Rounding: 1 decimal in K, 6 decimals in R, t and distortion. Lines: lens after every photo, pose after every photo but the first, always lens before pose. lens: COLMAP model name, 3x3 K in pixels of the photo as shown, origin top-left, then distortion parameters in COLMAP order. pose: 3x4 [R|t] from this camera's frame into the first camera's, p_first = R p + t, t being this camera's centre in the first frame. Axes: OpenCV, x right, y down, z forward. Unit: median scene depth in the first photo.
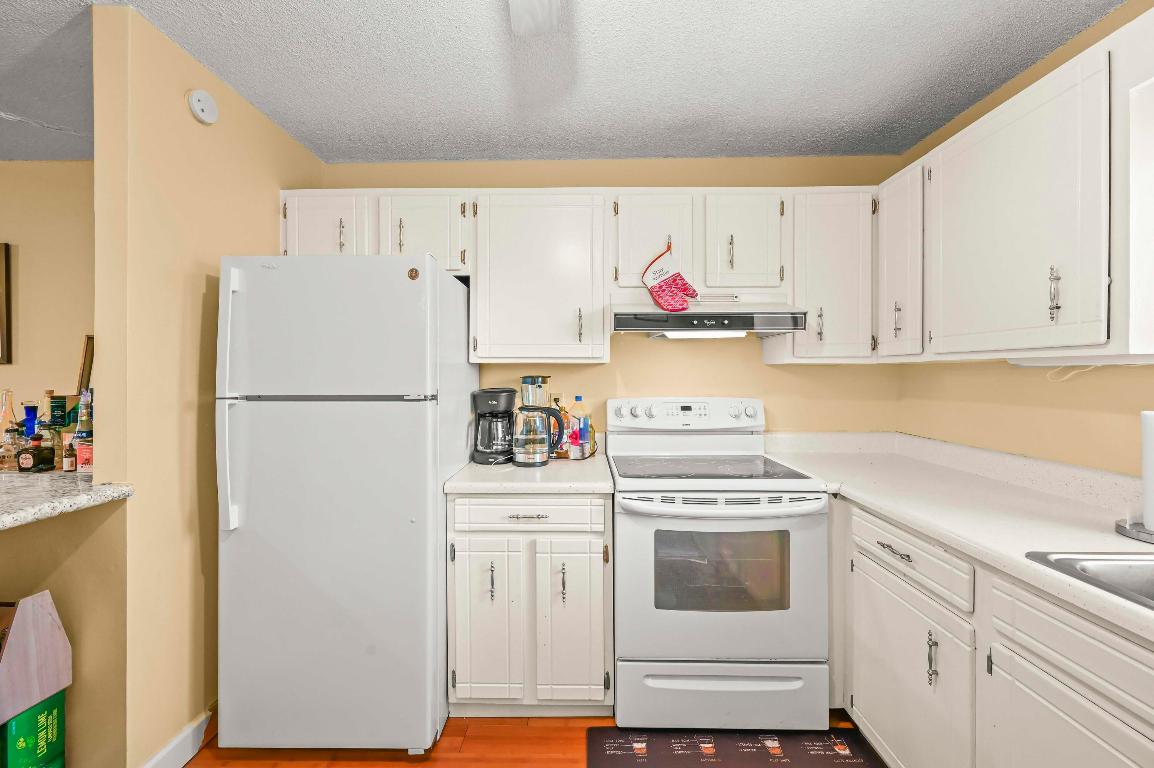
lens RADIAL K [[456.1, 0, 578.9], [0, 456.1, 378.4], [0, 0, 1]] dist [-0.001593, 0.000013]
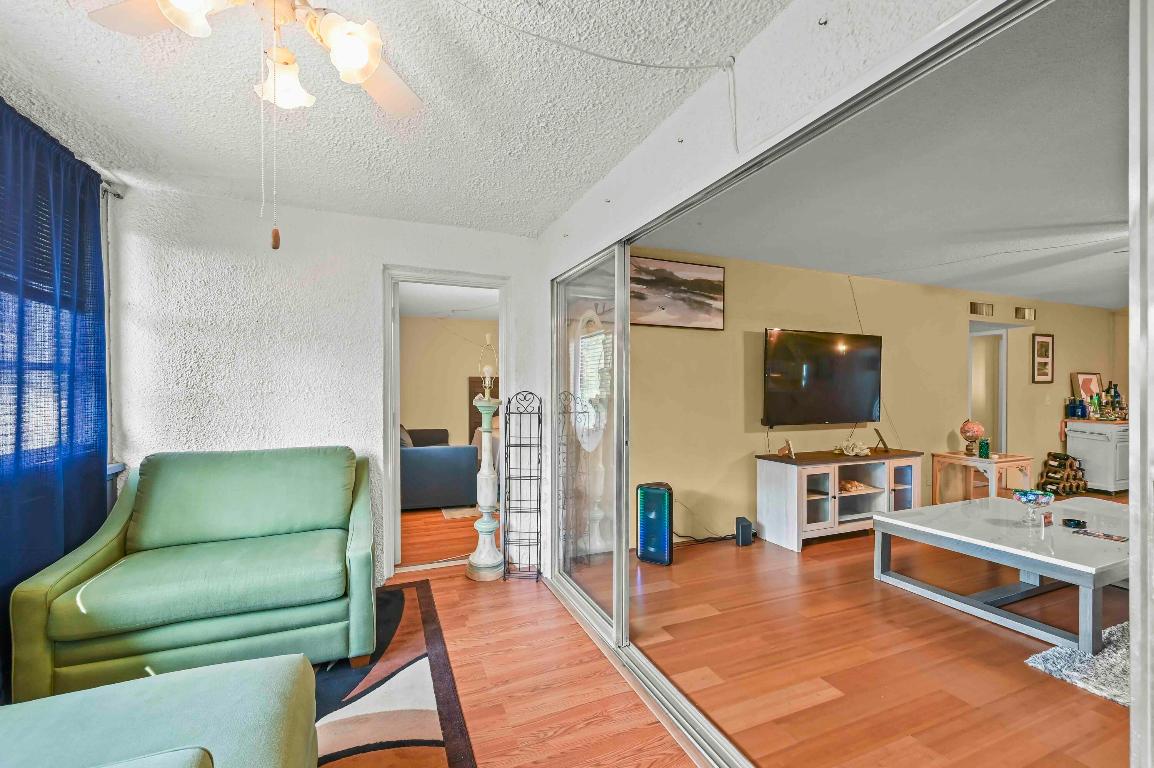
lens RADIAL K [[476.1, 0, 569.1], [0, 476.1, 396.0], [0, 0, 1]] dist [-0.000919, 0.000101]
pose [[0.920209, -0.008065, 0.391344, -6.540615], [0.004242, 0.999934, 0.010632, -0.002580], [-0.391404, -0.008123, 0.920183, -0.493898]]
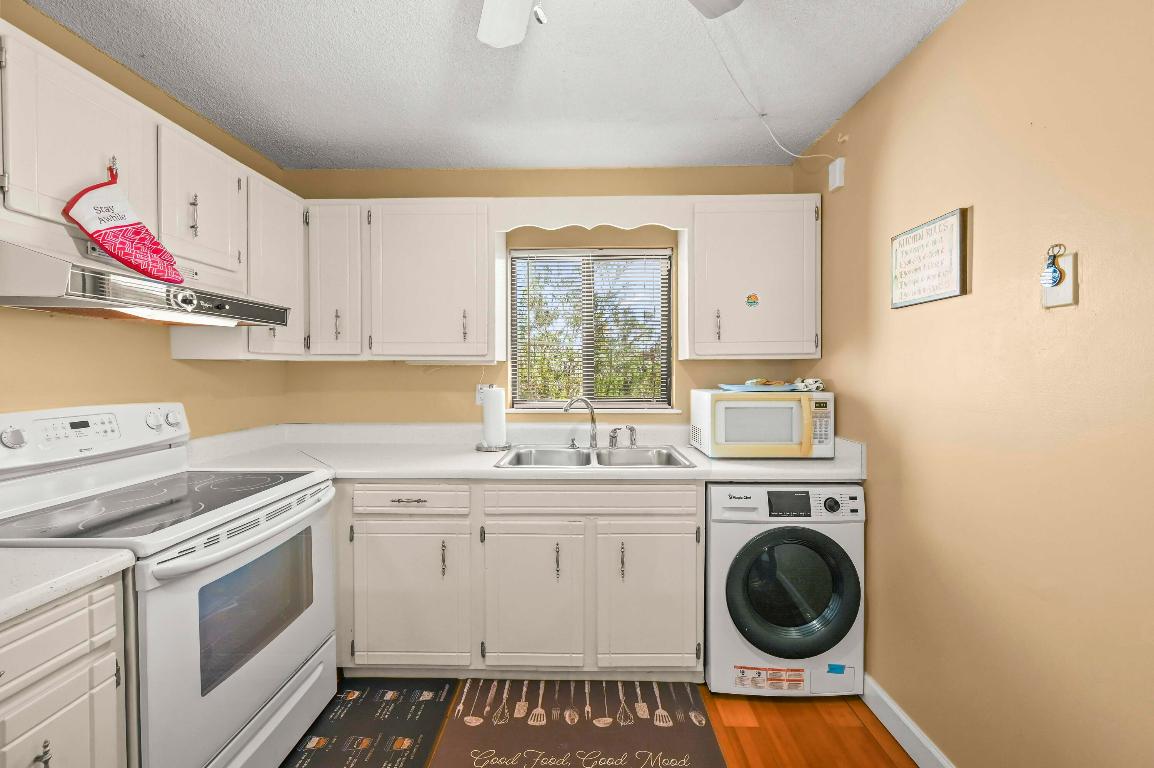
lens RADIAL K [[456.1, 0, 578.9], [0, 456.1, 378.4], [0, 0, 1]] dist [-0.001593, 0.000013]
pose [[0.003112, -0.020393, 0.999787, -0.528525], [0.010283, 0.999740, 0.020360, -0.006875], [-0.999942, 0.010217, 0.003321, 0.390343]]
